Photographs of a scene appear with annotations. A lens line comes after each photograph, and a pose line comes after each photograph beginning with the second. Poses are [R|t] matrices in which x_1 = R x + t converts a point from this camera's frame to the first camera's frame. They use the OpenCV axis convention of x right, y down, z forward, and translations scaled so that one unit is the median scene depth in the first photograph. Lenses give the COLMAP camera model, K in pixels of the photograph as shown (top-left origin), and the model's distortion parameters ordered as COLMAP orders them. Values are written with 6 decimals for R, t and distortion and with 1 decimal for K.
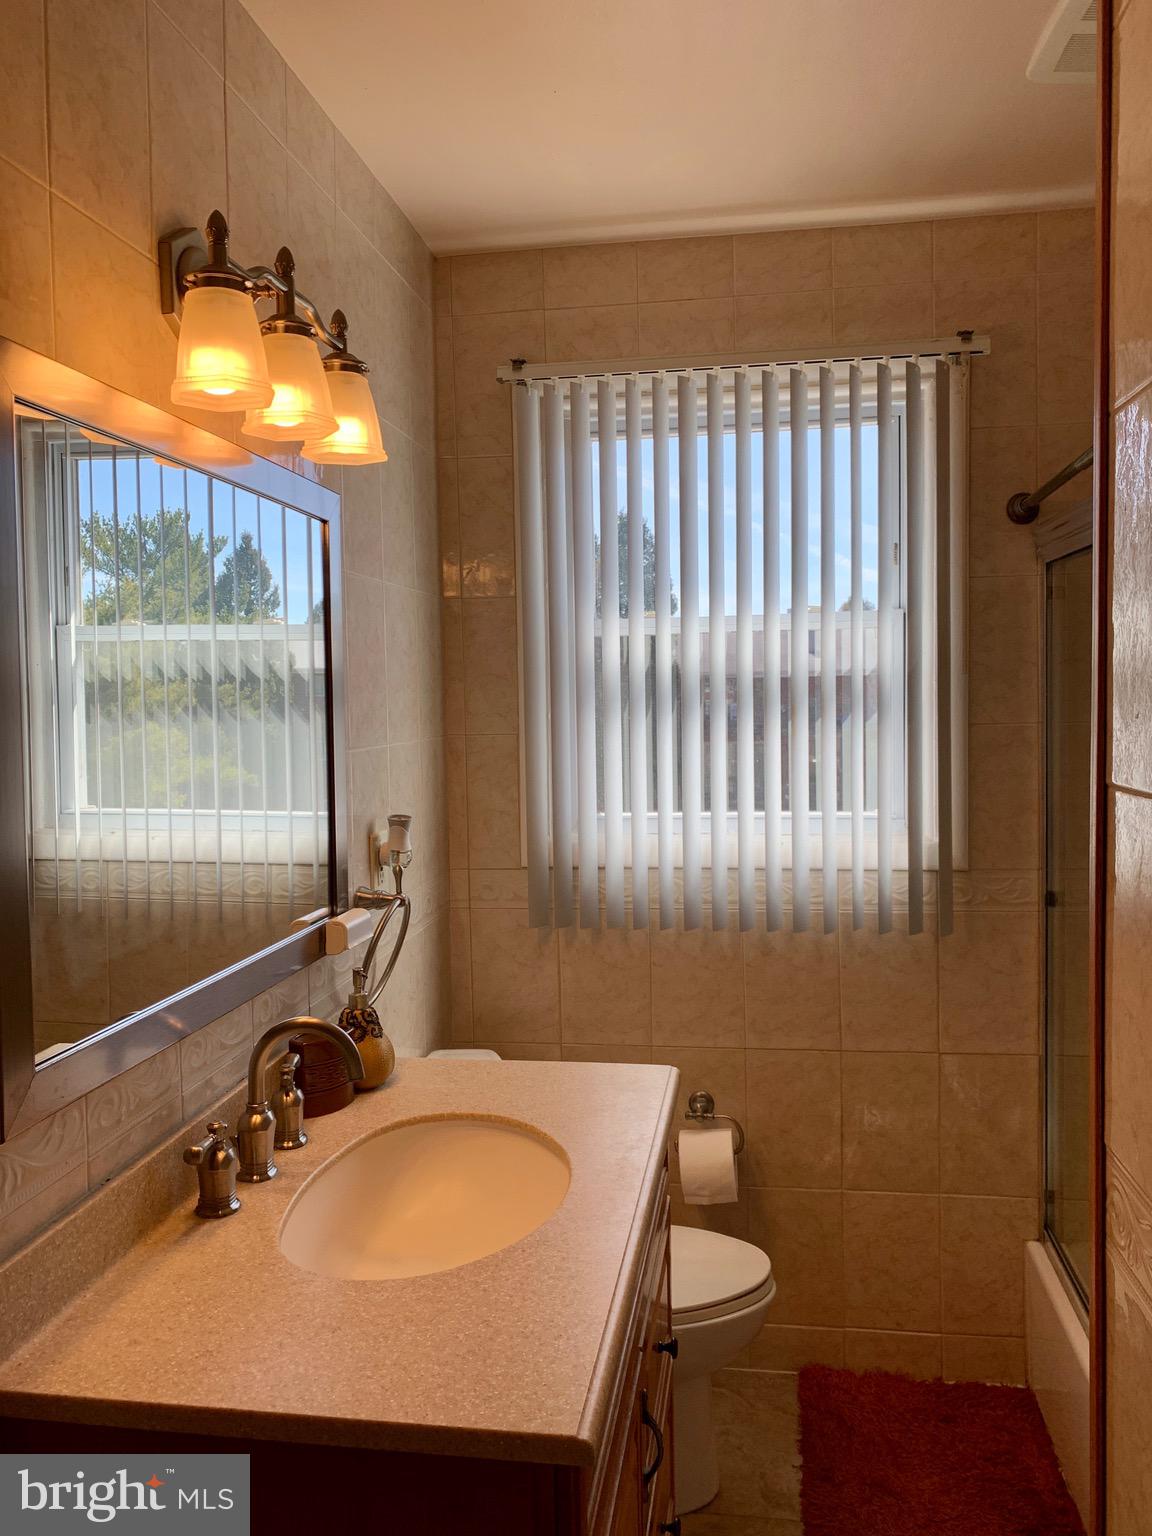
lens RADIAL K [[1175.8, 0, 579.0], [0, 1175.8, 756.7], [0, 0, 1]] dist [0.036247, -0.047264]
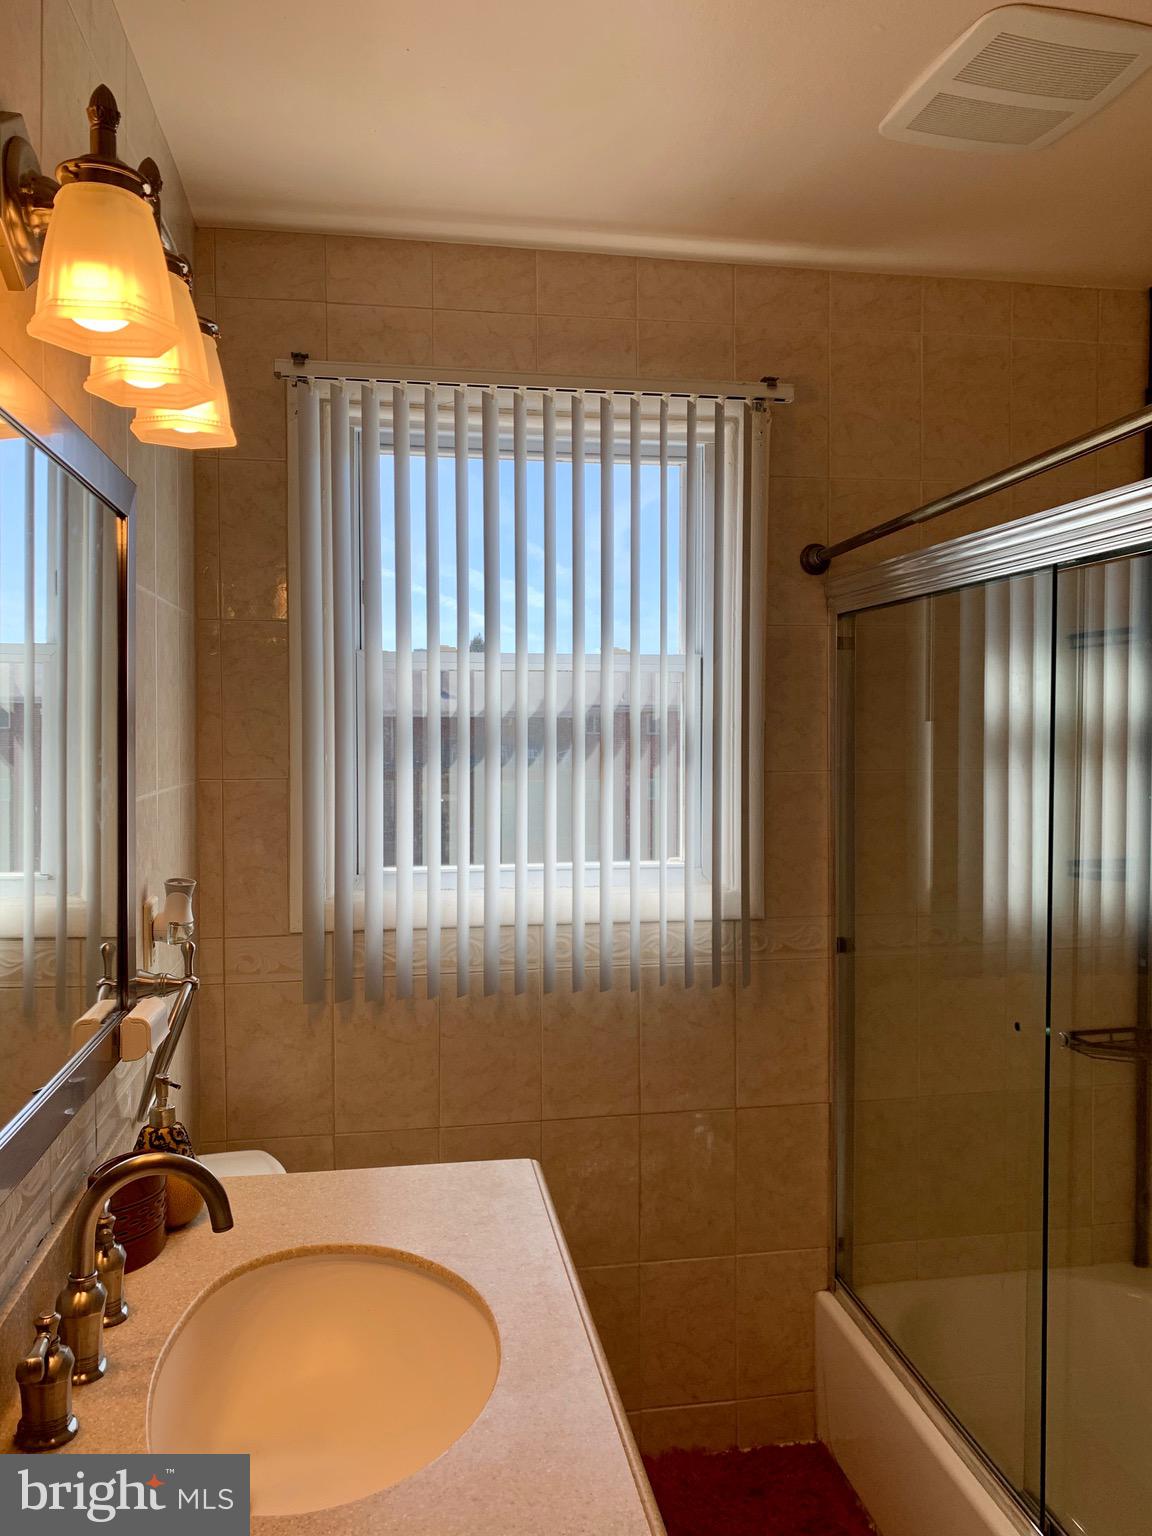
lens RADIAL K [[1175.8, 0, 573.0], [0, 1175.8, 758.9], [0, 0, 1]] dist [0.036247, -0.047264]
pose [[0.948530, 0.009317, 0.316550, -0.134937], [0.000815, 0.999492, -0.031858, -0.006541], [-0.316686, 0.030477, 0.948041, 0.110414]]
